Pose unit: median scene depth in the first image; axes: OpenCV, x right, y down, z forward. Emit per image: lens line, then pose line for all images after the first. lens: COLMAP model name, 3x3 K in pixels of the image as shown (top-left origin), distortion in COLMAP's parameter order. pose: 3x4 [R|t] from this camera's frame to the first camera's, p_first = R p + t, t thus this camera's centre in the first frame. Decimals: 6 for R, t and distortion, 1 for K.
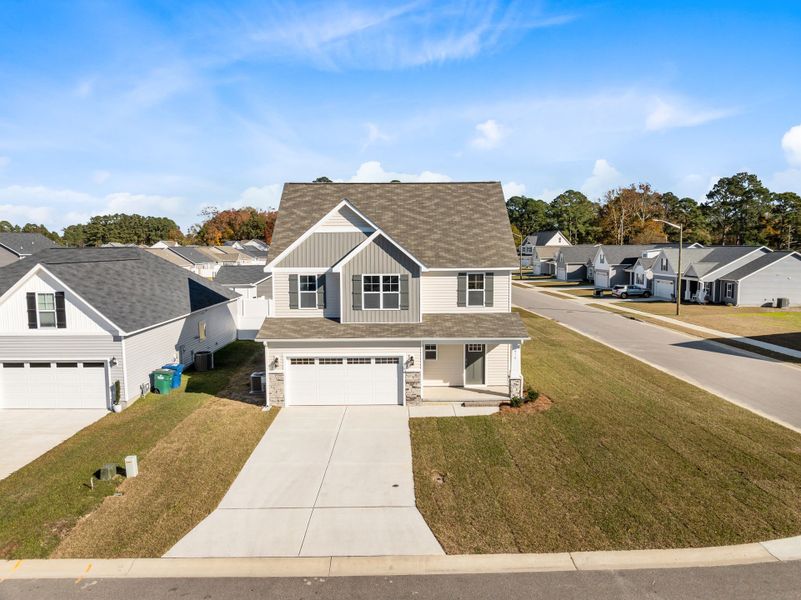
lens RADIAL K [[566.1, 0, 400.5], [0, 566.1, 300.0], [0, 0, 1]] dist [-0.004884, -0.003094]
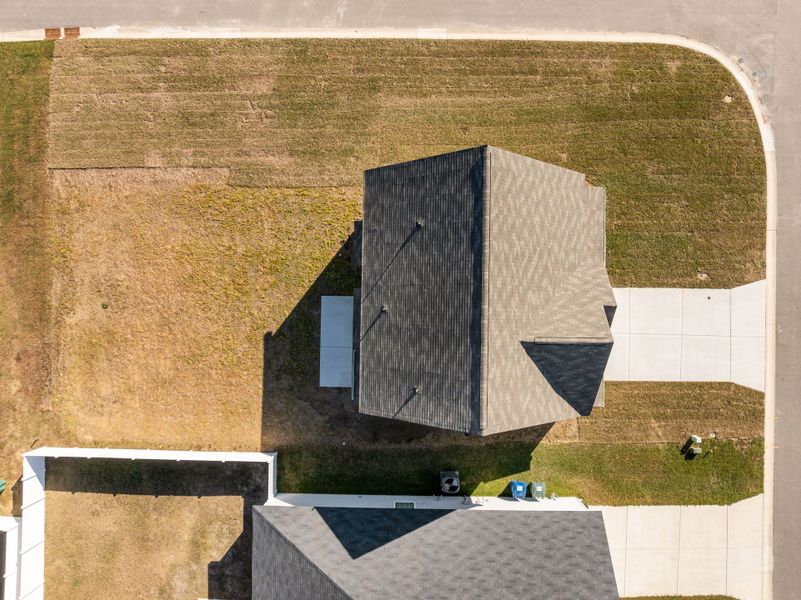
lens RADIAL K [[566.1, 0, 400.5], [0, 566.1, 300.0], [0, 0, 1]] dist [-0.004884, -0.003094]
pose [[0.025672, -0.999519, 0.017413, -0.049291], [0.085956, 0.019561, 0.996107, -1.094916], [-0.995968, -0.024075, 0.086417, 1.197995]]
